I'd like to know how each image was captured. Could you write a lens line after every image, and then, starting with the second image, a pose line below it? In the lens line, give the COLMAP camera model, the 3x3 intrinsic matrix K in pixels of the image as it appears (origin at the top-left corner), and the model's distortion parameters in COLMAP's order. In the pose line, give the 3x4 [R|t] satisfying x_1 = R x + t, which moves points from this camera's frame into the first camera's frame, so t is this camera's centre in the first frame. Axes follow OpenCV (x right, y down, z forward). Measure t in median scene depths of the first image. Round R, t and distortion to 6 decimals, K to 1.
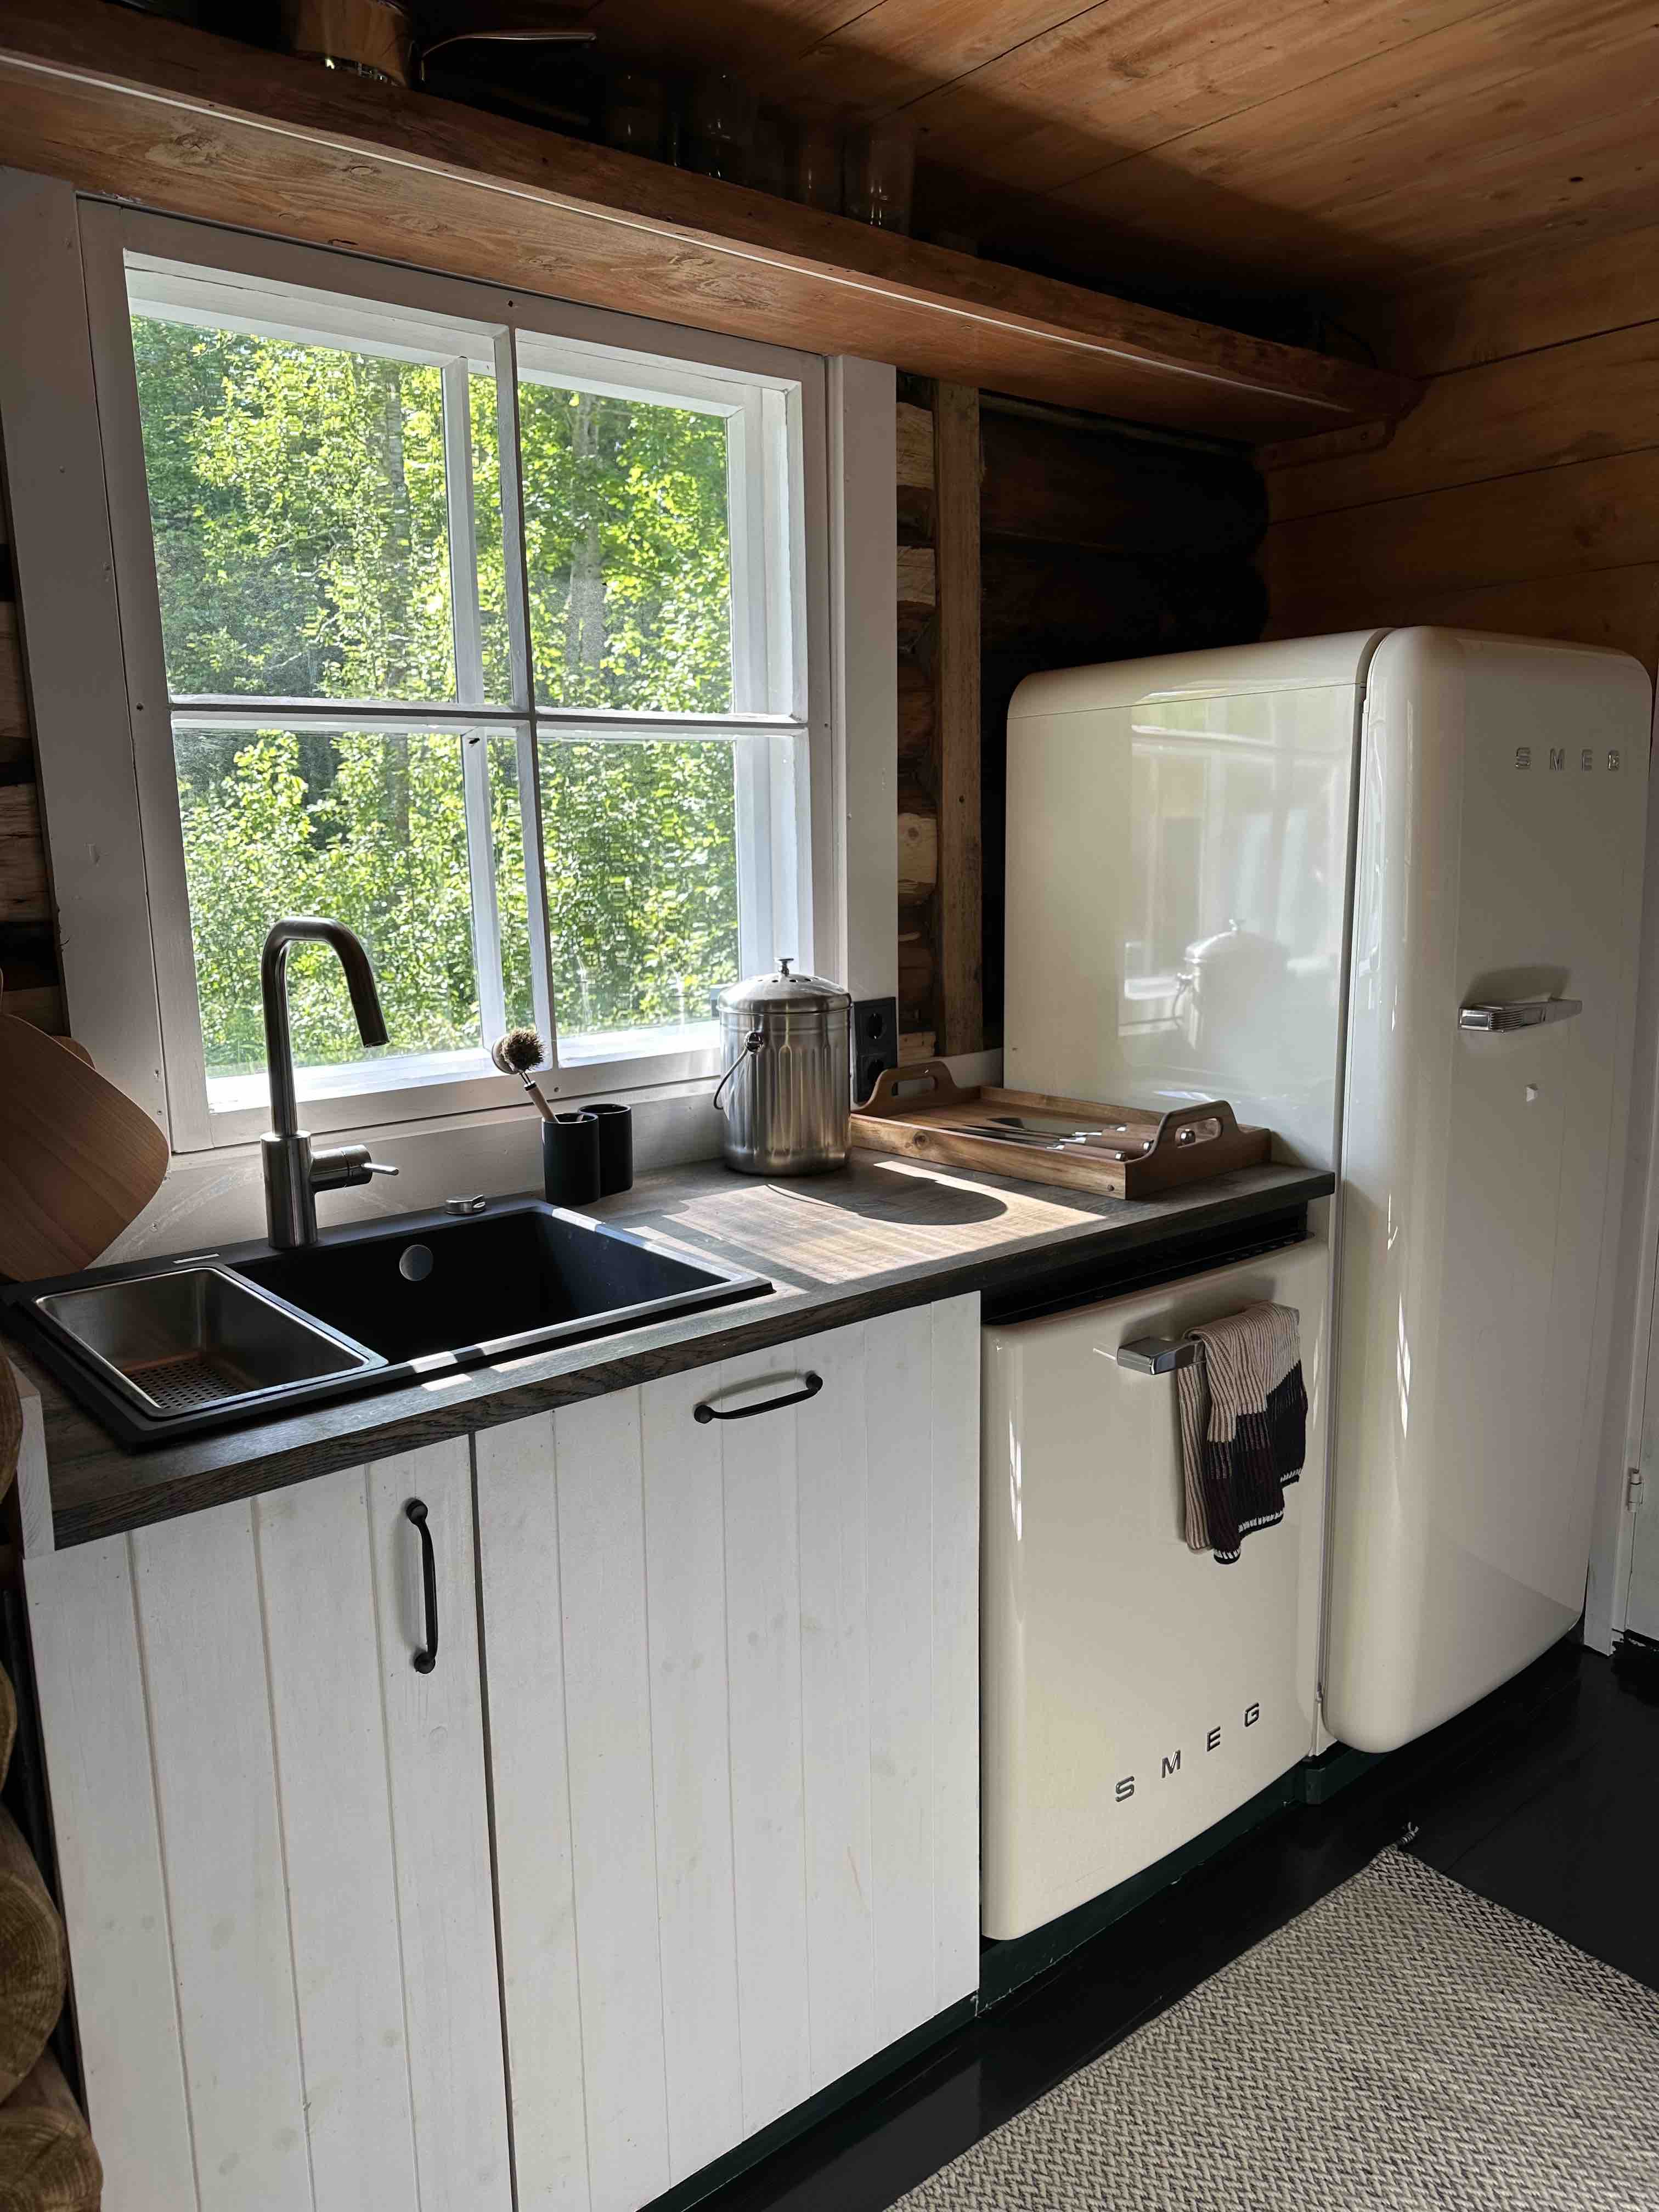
lens RADIAL K [[1566.8, 0, 831.6], [0, 1566.8, 1117.9], [0, 0, 1]] dist [0.025564, -0.021881]
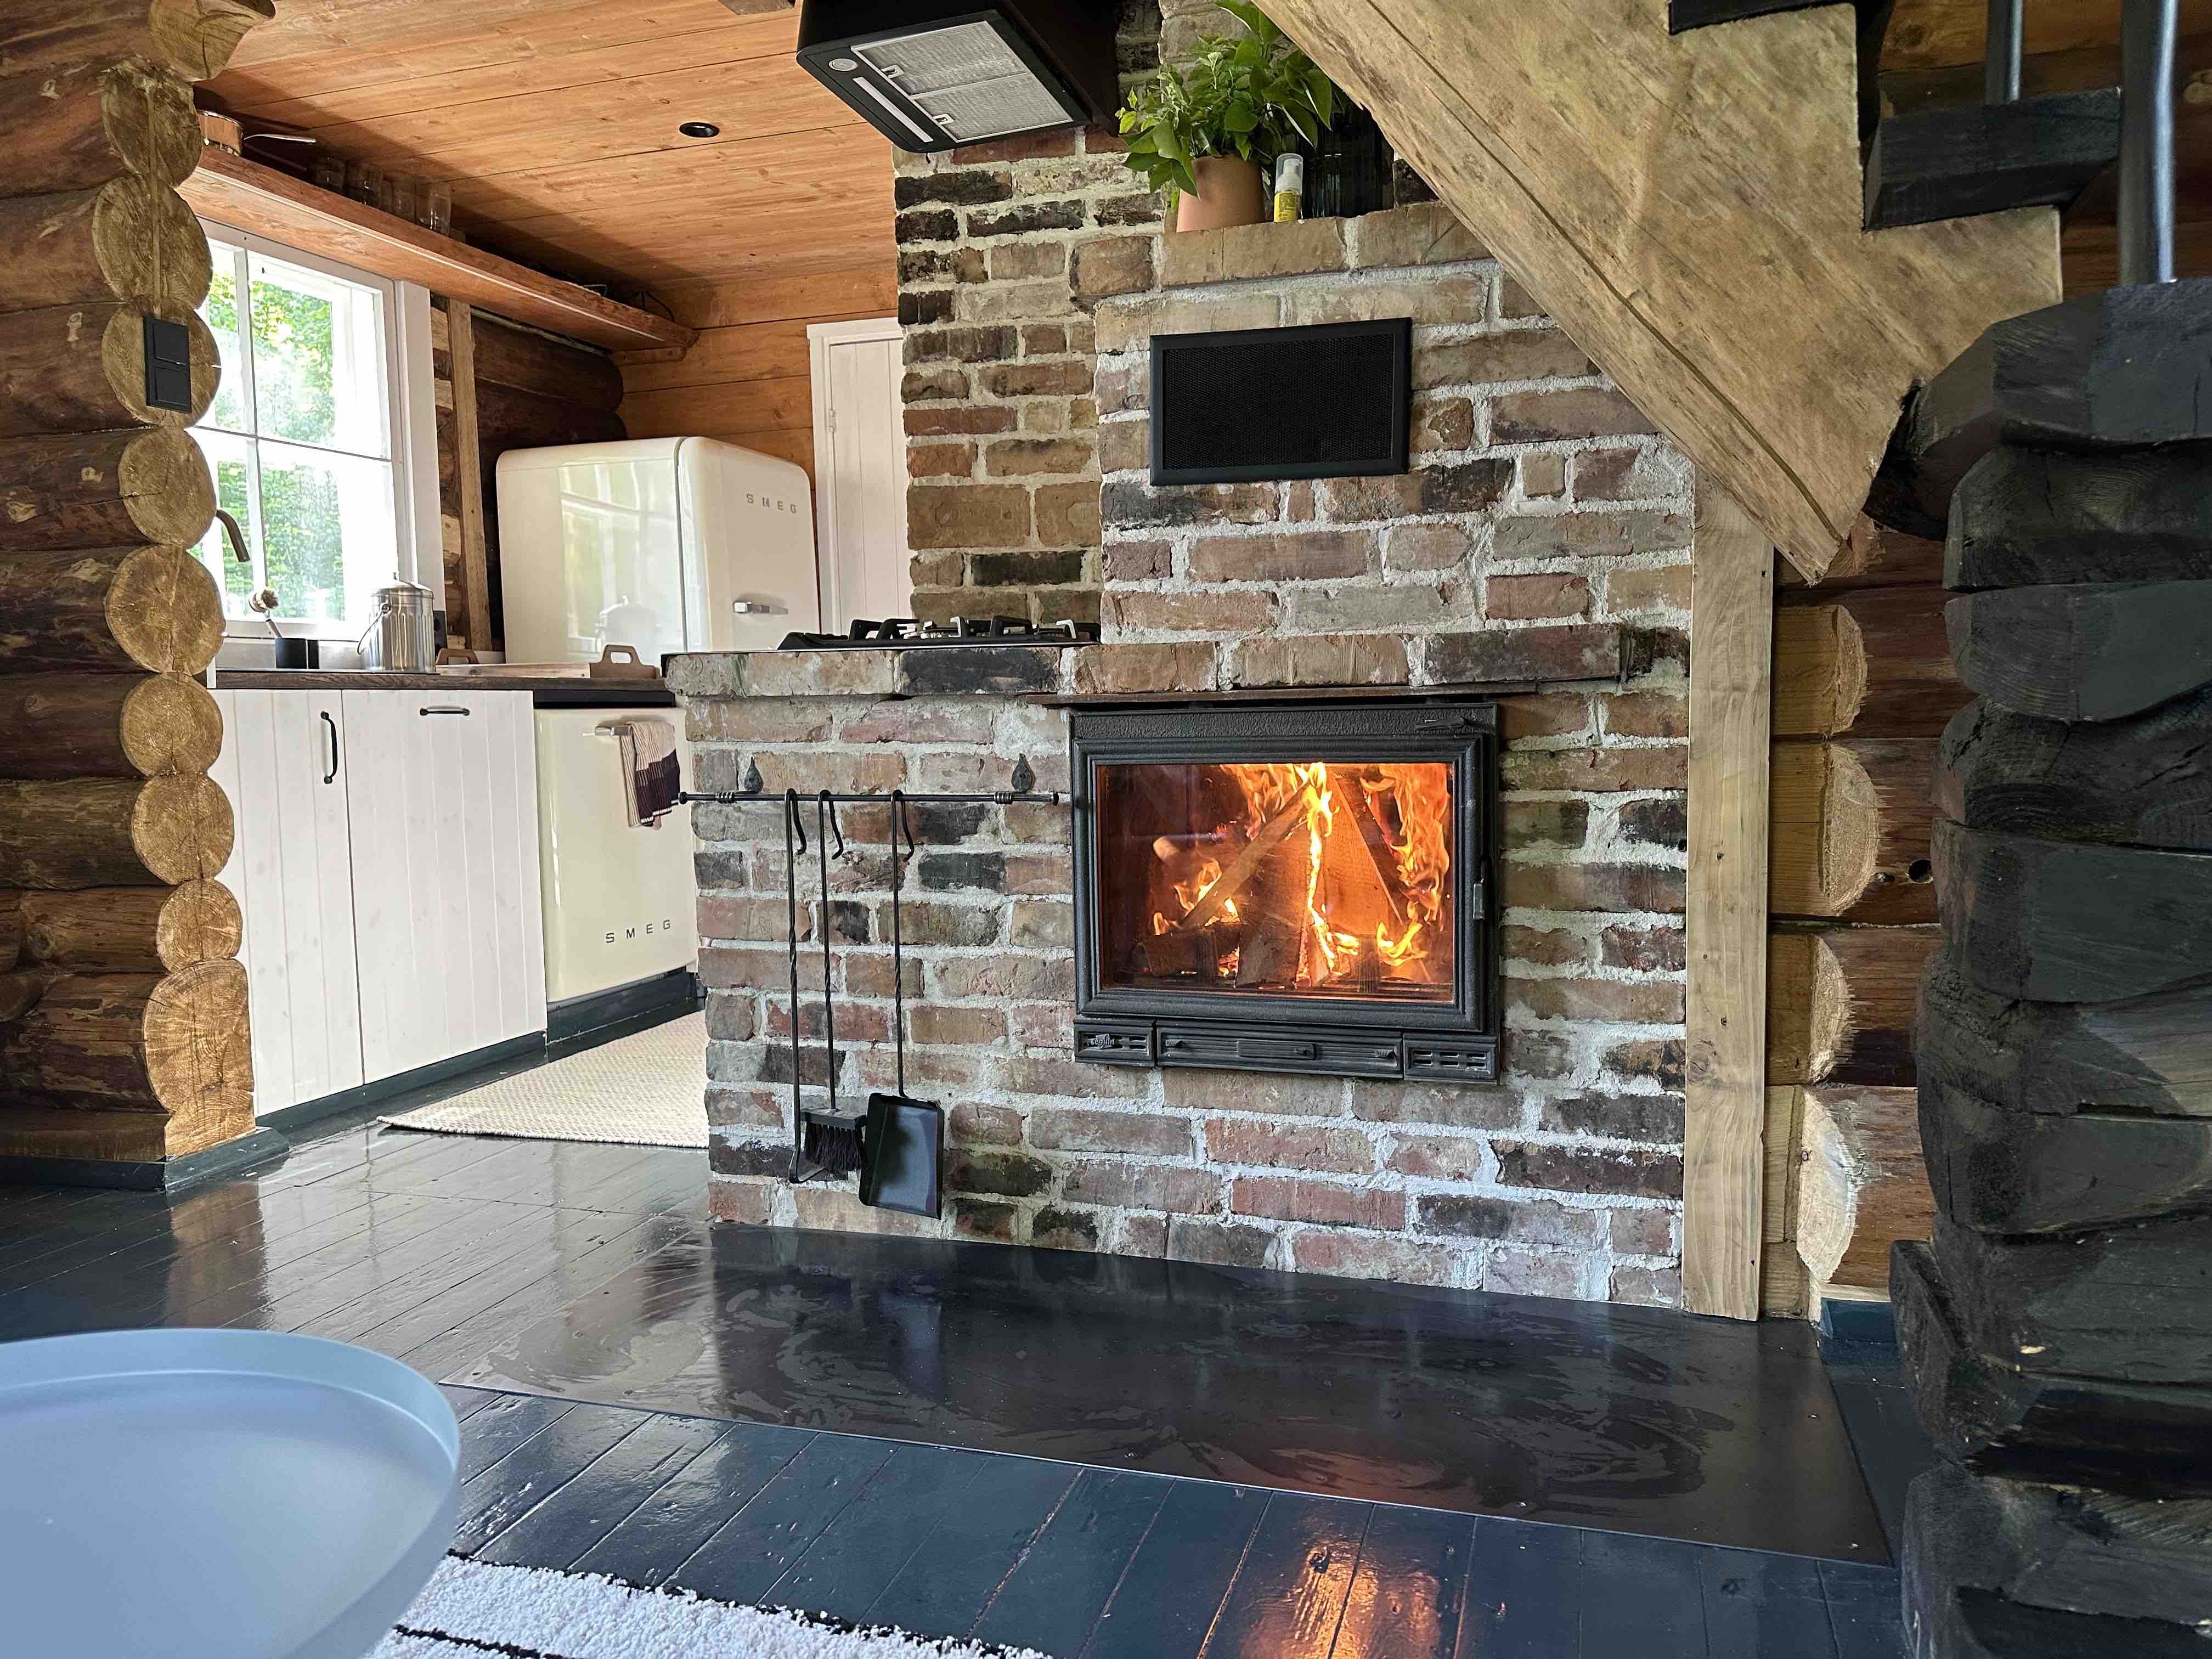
lens RADIAL K [[1566.8, 0, 1116.8], [0, 1566.8, 825.1], [0, 0, 1]] dist [0.025564, -0.021881]
pose [[0.840591, -0.041895, 0.540048, -0.325982], [0.105217, 0.990643, -0.086920, 0.444608], [-0.531354, 0.129886, 0.837134, -1.011471]]
